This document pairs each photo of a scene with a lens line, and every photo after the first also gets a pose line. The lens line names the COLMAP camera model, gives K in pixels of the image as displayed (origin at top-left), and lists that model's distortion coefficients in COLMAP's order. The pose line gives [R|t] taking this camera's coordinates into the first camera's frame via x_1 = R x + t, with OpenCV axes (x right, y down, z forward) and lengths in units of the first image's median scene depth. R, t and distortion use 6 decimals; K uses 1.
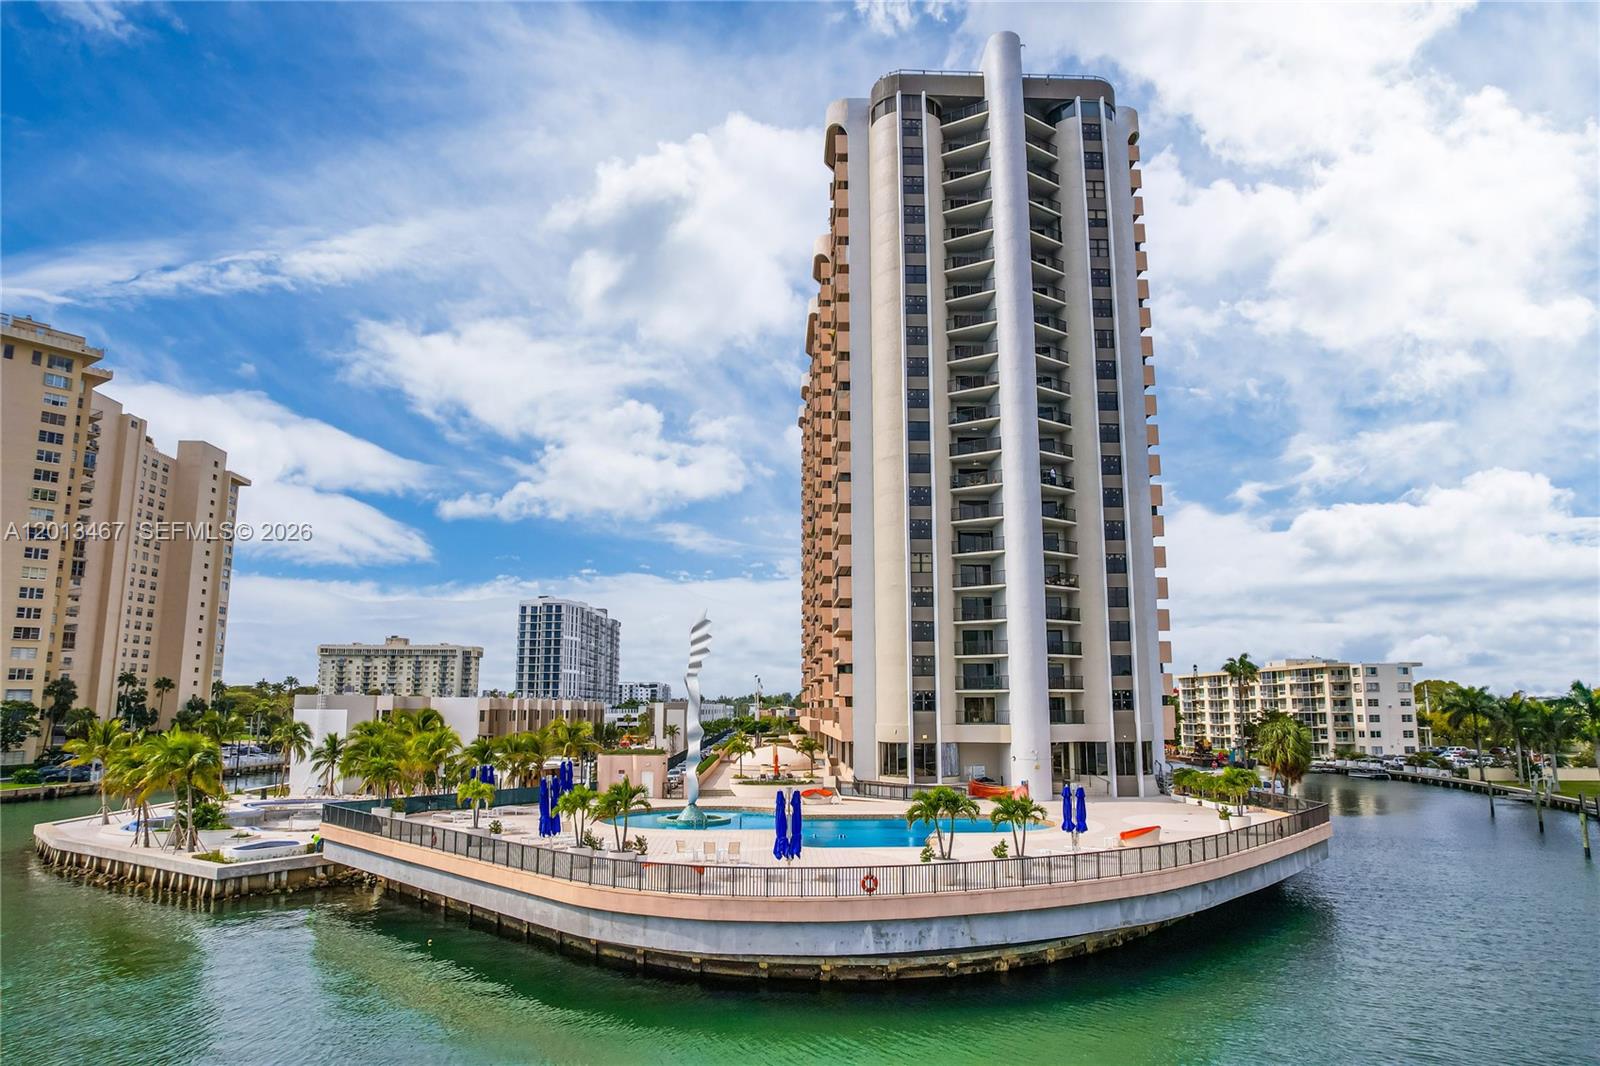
lens RADIAL K [[990.1, 0, 800.0], [0, 990.1, 533.0], [0, 0, 1]] dist [-0.000847, 0.000502]
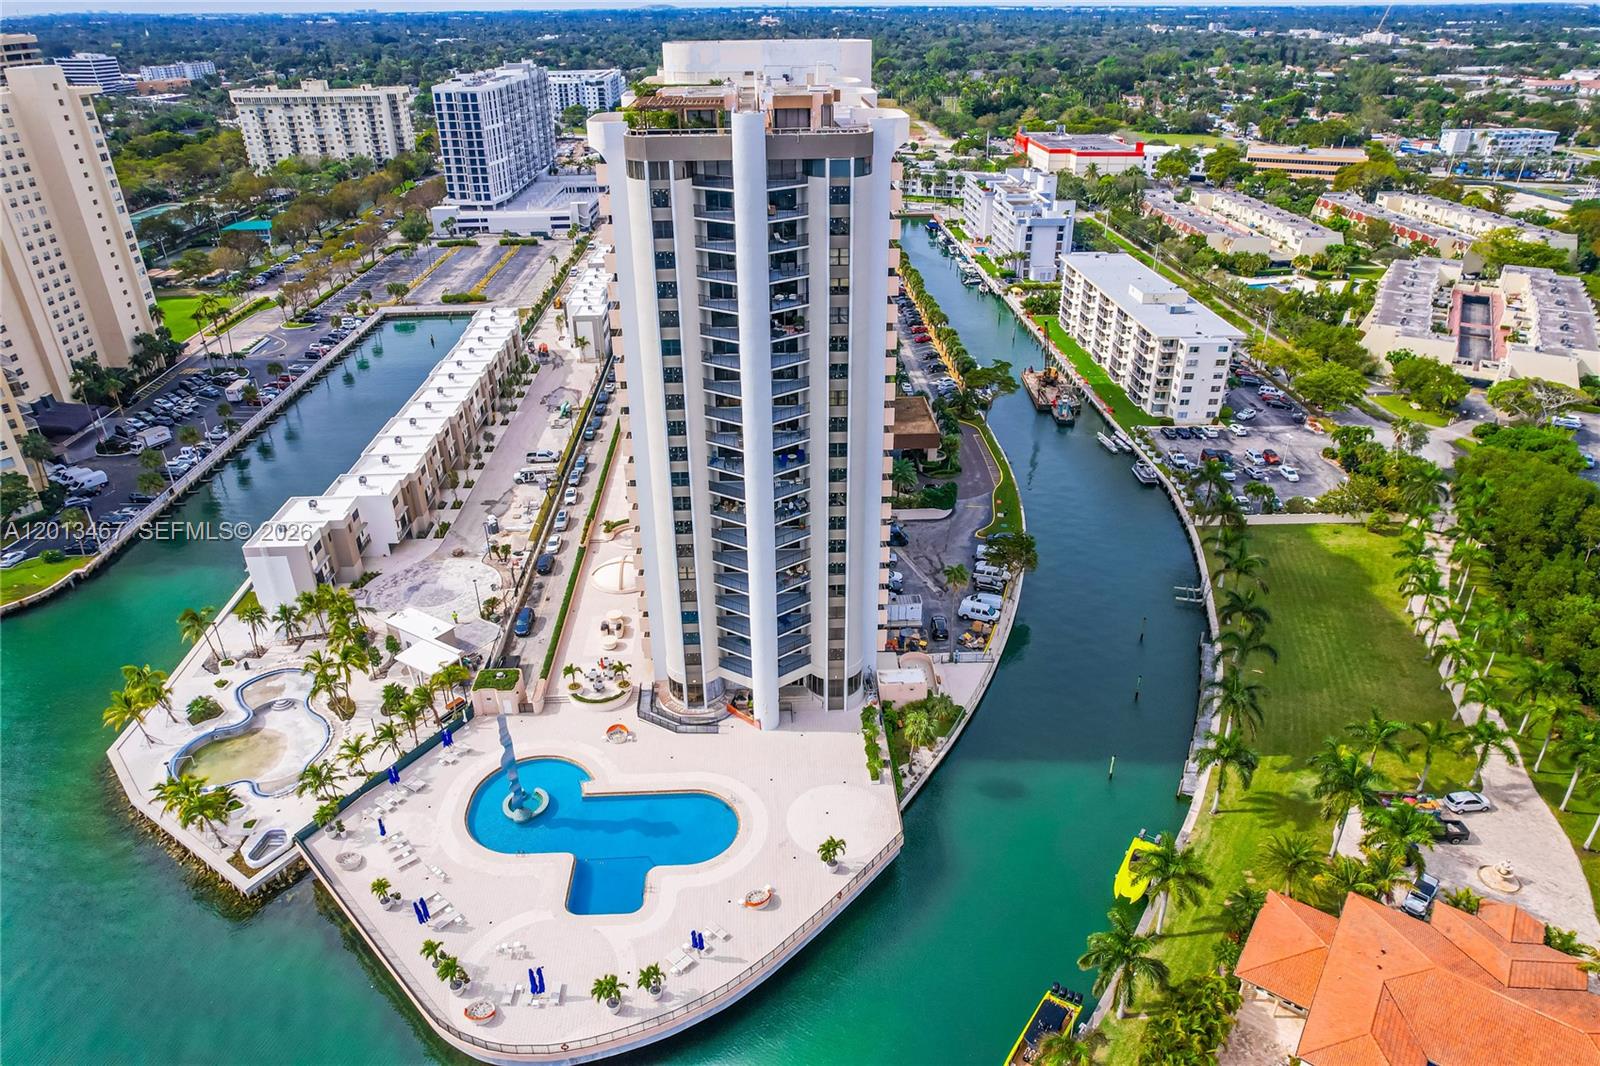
lens RADIAL K [[990.1, 0, 800.0], [0, 990.1, 533.0], [0, 0, 1]] dist [-0.000847, 0.000502]
pose [[0.999897, -0.013663, 0.004312, 0.044422], [0.008158, 0.790384, 0.612558, -0.134724], [-0.011777, -0.612460, 0.790414, 0.000295]]
